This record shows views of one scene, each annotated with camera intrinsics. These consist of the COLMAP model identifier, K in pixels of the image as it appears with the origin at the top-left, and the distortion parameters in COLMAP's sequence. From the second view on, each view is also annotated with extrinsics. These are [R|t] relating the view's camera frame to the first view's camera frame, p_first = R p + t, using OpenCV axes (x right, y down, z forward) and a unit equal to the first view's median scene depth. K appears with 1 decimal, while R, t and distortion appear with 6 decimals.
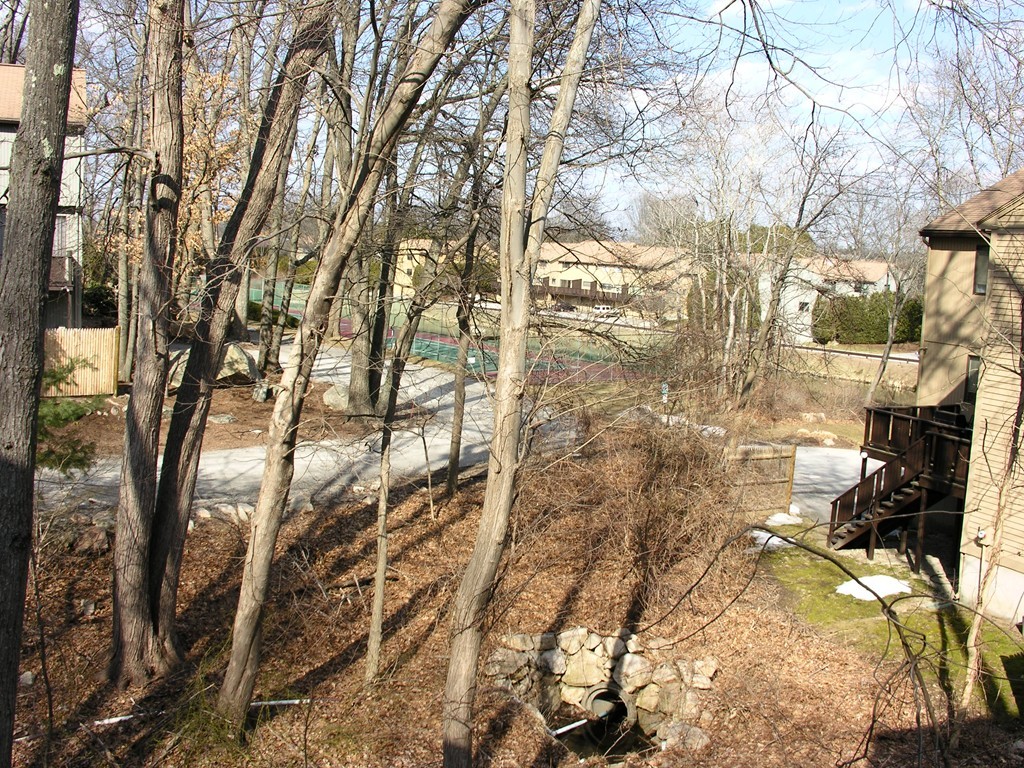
lens RADIAL K [[1119.2, 0, 512.0], [0, 1119.2, 384.0], [0, 0, 1]] dist [-0.230784, 0.267440]
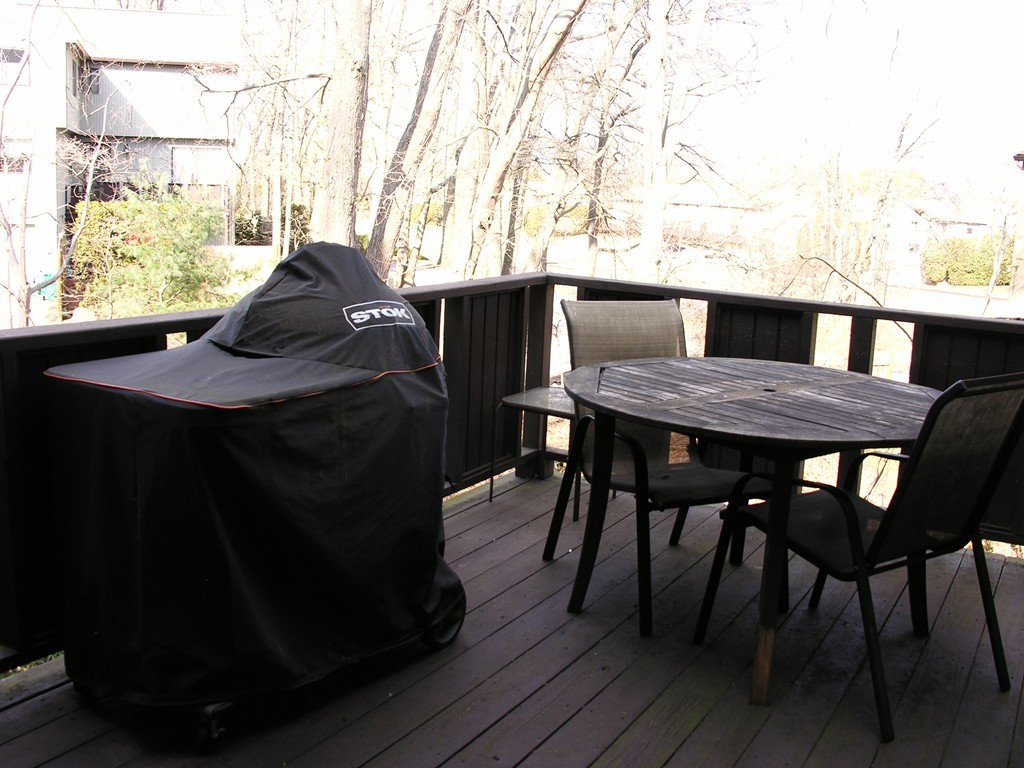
lens RADIAL K [[1119.2, 0, 512.0], [0, 1119.2, 384.0], [0, 0, 1]] dist [-0.230784, 0.267440]
pose [[0.995383, 0.013784, -0.094991, -0.025059], [-0.009111, 0.998735, 0.049461, 0.061505], [0.095553, -0.048367, 0.994249, -0.196834]]
